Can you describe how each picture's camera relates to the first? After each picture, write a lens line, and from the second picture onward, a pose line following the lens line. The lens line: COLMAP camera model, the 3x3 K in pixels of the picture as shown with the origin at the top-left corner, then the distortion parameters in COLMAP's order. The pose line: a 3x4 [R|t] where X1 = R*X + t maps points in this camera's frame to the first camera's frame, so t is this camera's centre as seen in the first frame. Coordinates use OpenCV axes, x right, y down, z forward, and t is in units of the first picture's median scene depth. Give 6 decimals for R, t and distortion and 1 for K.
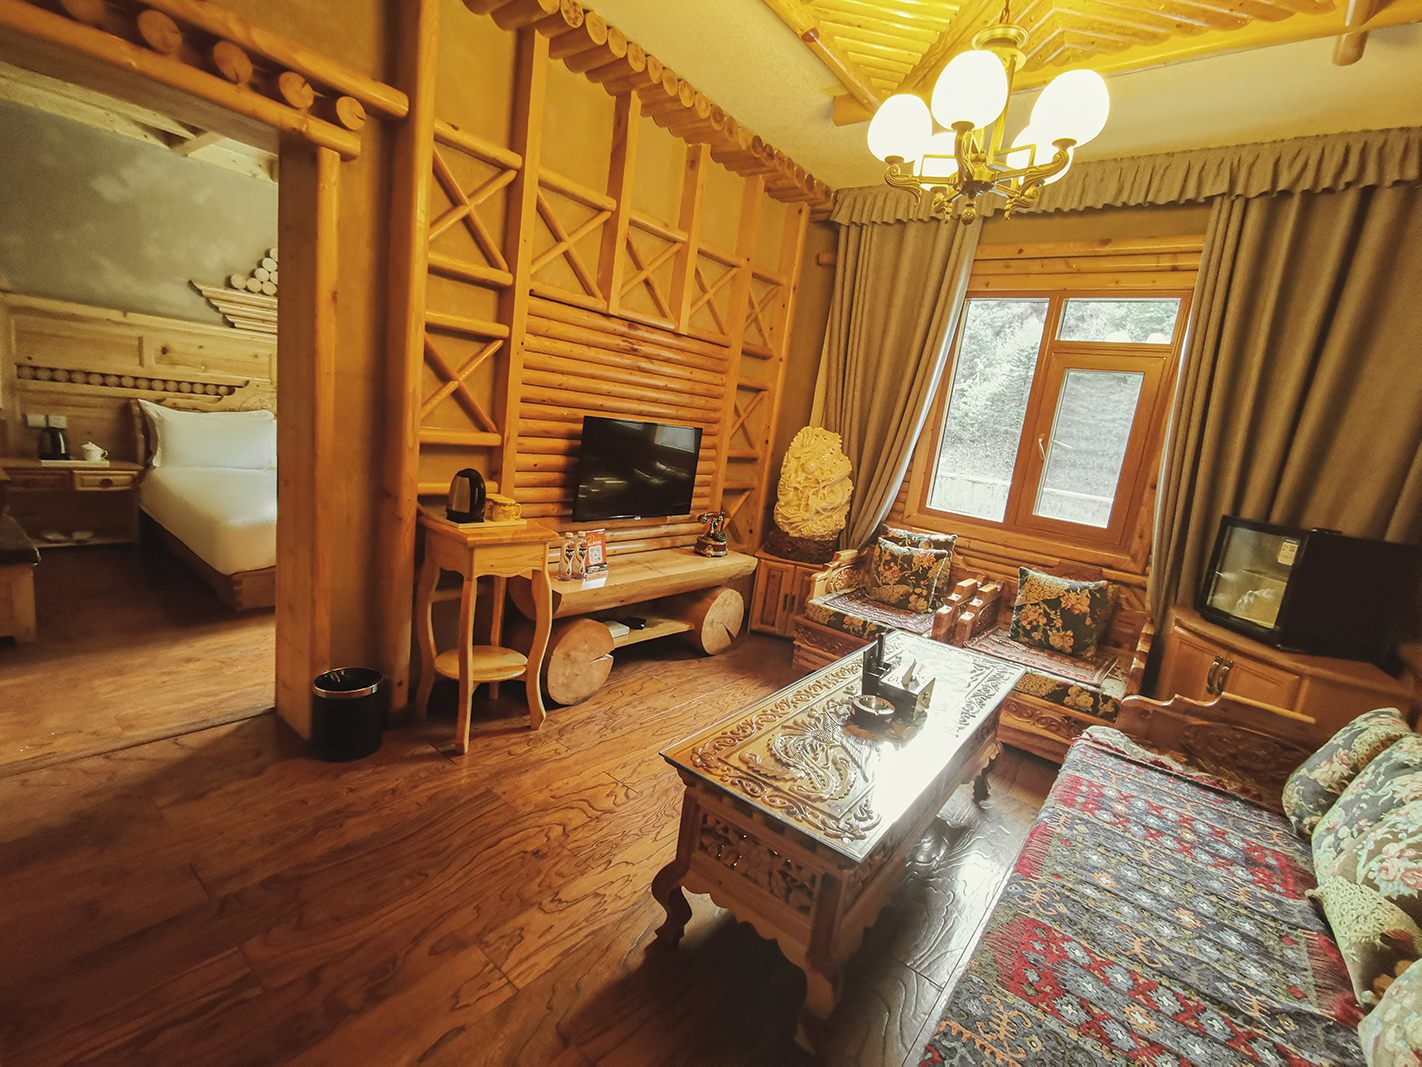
lens RADIAL K [[647.9, 0, 711.0], [0, 647.9, 533.5], [0, 0, 1]] dist [-0.019548, 0.000341]
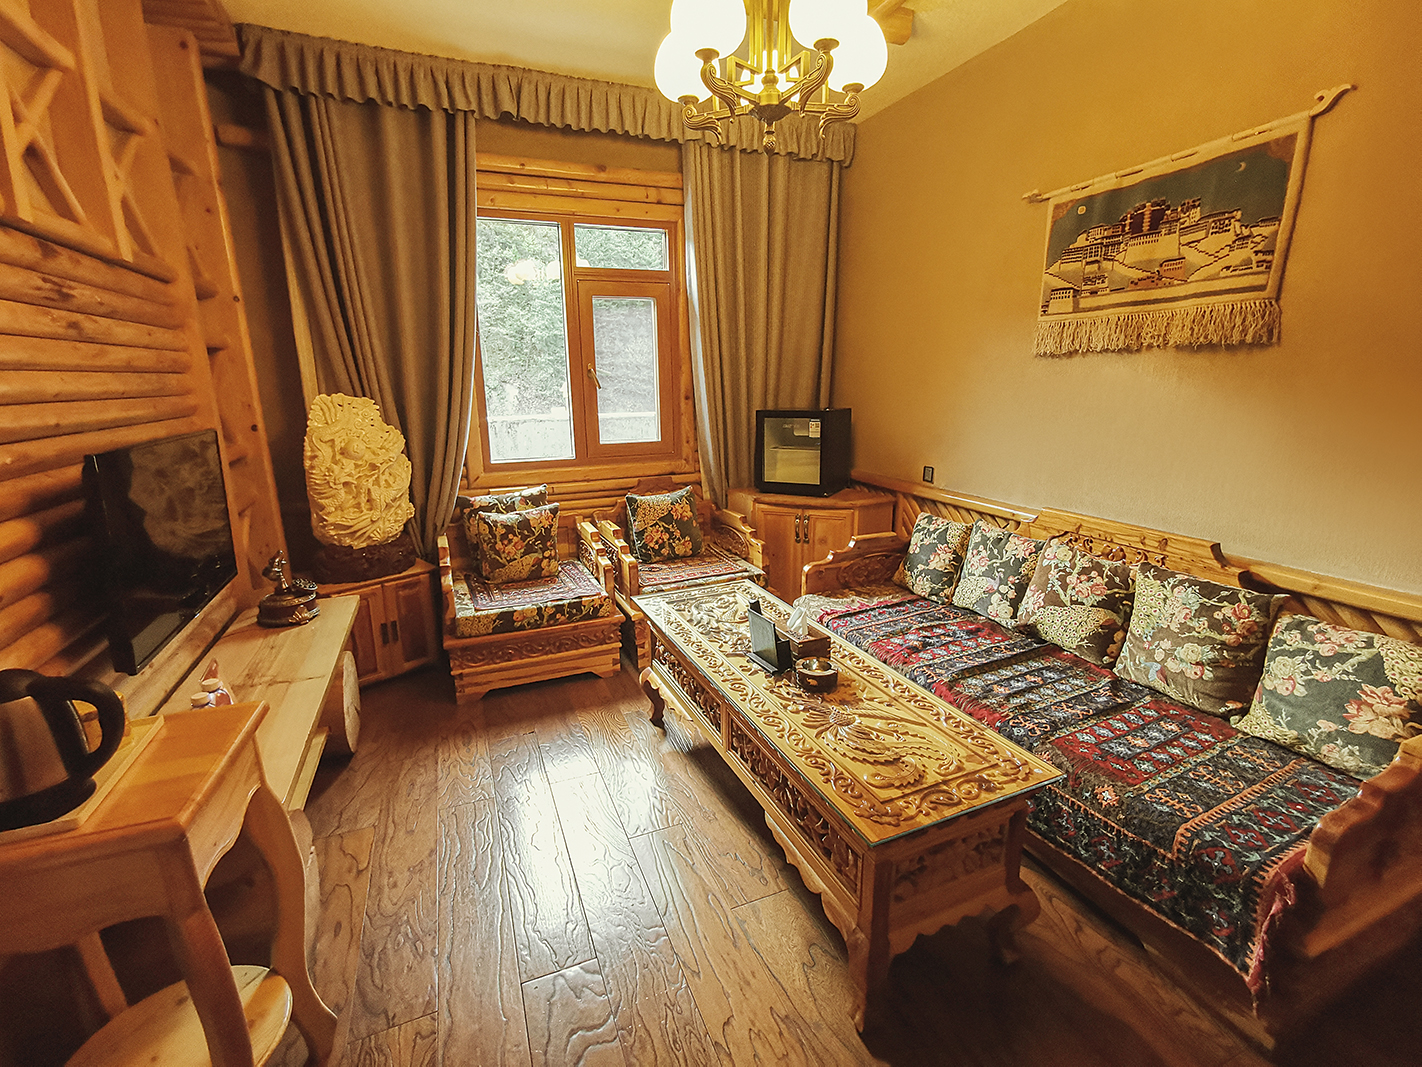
lens RADIAL K [[653.6, 0, 713.3], [0, 653.6, 522.3], [0, 0, 1]] dist [0.002153, 0.000975]
pose [[0.487419, -0.322073, 0.811599, -0.310934], [0.238073, 0.943290, 0.231355, -0.115187], [-0.840086, 0.080453, 0.536454, 0.321115]]
